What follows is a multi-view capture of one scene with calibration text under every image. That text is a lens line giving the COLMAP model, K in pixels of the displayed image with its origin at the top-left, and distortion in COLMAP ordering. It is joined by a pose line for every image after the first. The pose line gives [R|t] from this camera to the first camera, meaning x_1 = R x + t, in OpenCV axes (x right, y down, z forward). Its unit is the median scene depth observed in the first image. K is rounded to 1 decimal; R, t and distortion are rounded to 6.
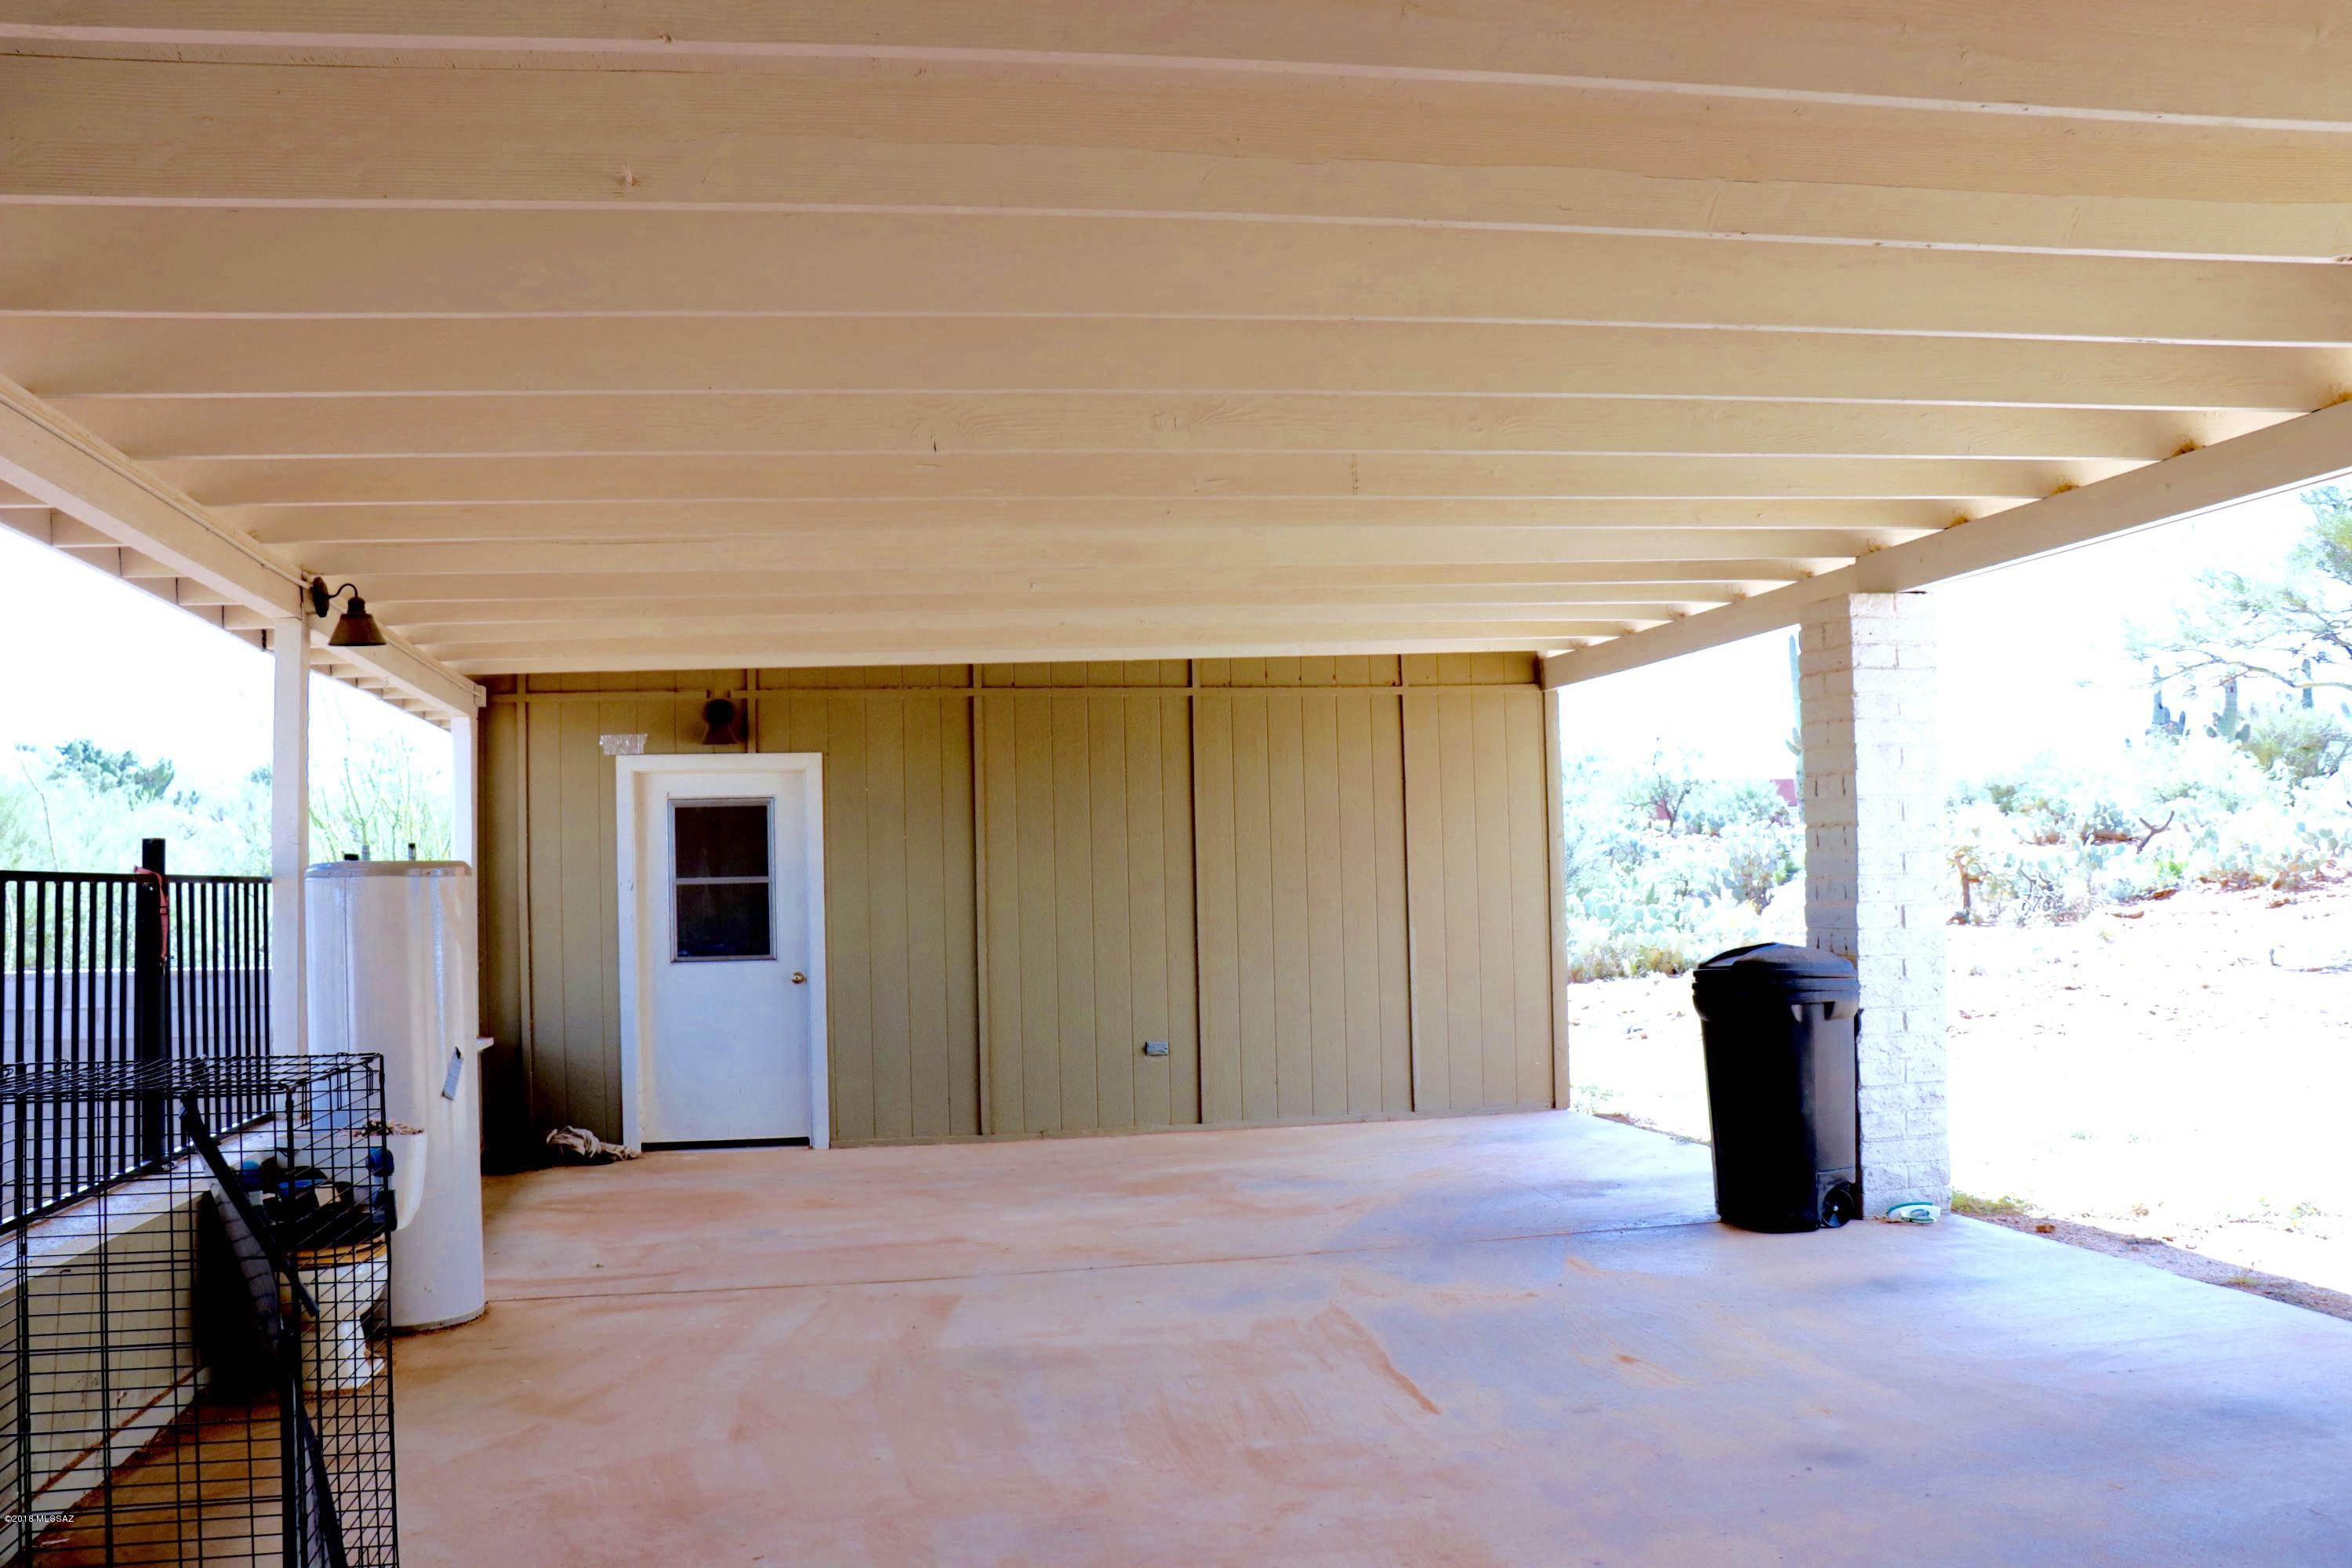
lens RADIAL K [[1916.3, 0, 1173.0], [0, 1916.3, 781.0], [0, 0, 1]] dist [-0.171046, 0.127735]
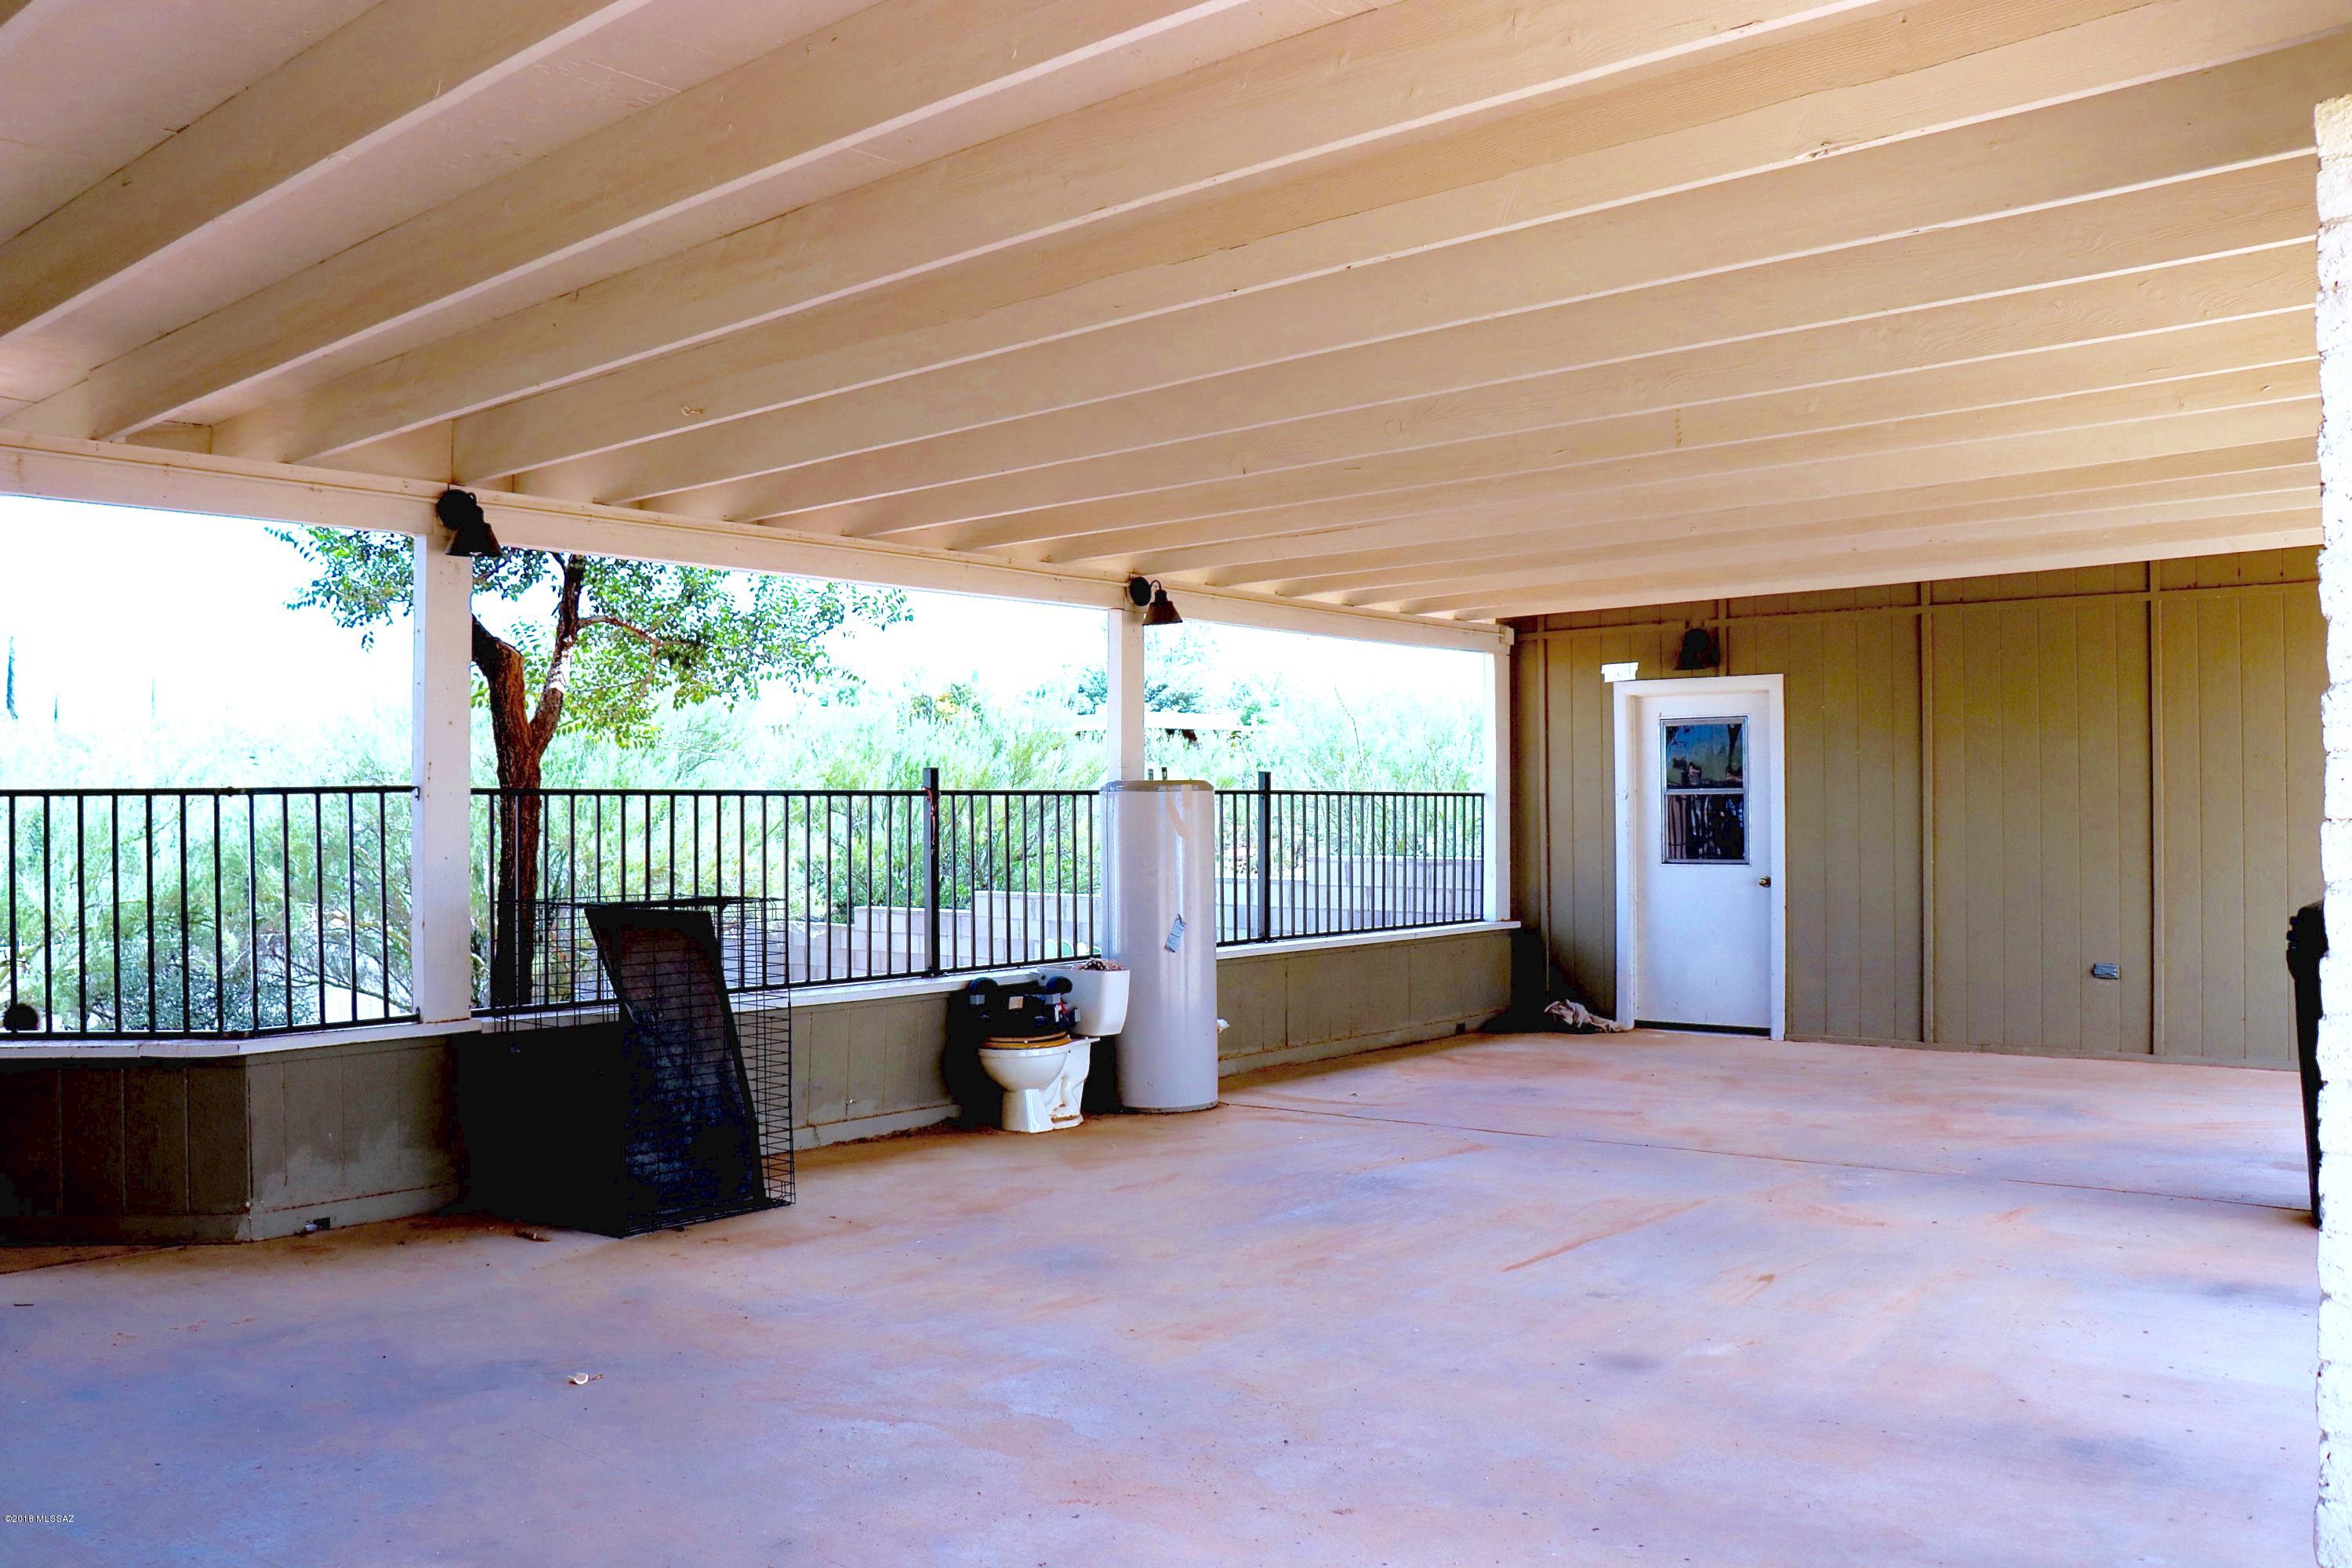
lens RADIAL K [[1916.3, 0, 1172.0], [0, 1916.3, 789.9], [0, 0, 1]] dist [-0.171046, 0.127735]
pose [[0.639880, 0.013606, -0.768355, 0.416006], [0.032627, 0.998461, 0.044853, -0.008380], [0.767782, -0.053769, 0.638451, 0.054177]]
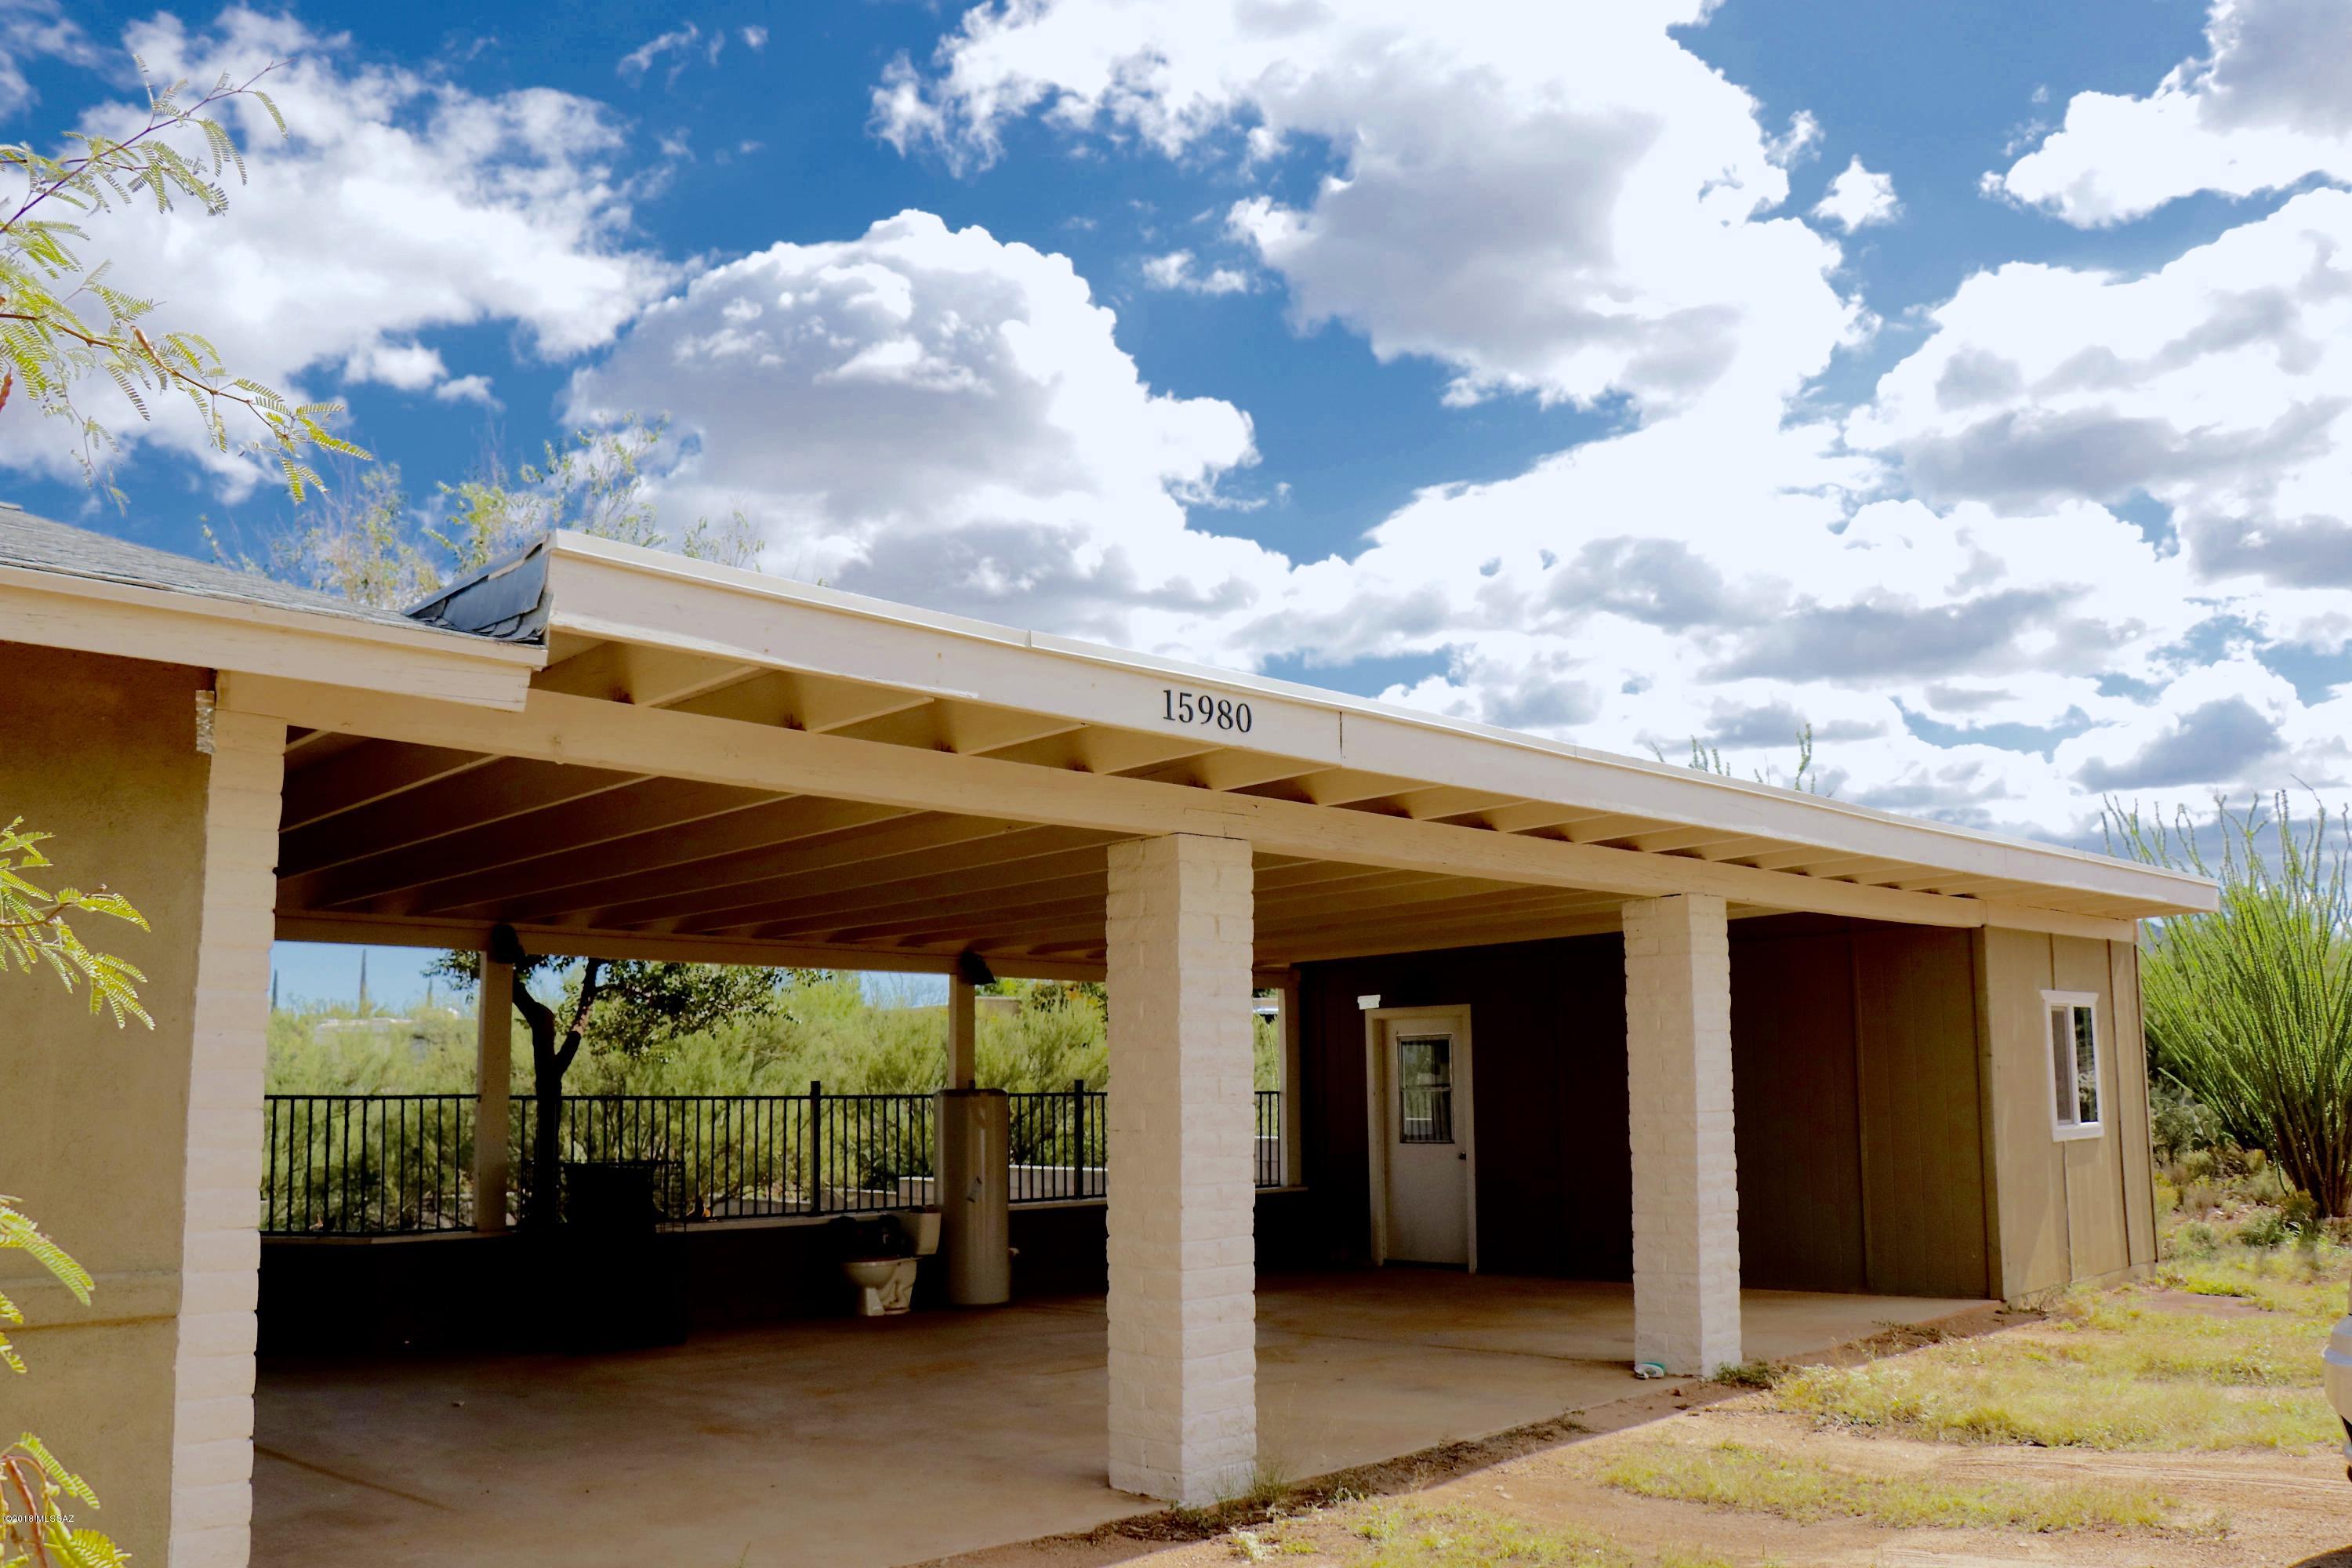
lens RADIAL K [[1916.3, 0, 1180.2], [0, 1916.3, 780.2], [0, 0, 1]] dist [-0.171046, 0.127735]
pose [[0.564589, -0.112955, -0.817607, 0.926030], [0.042229, 0.993247, -0.108059, -0.037152], [0.824291, 0.026482, 0.565546, -0.026524]]
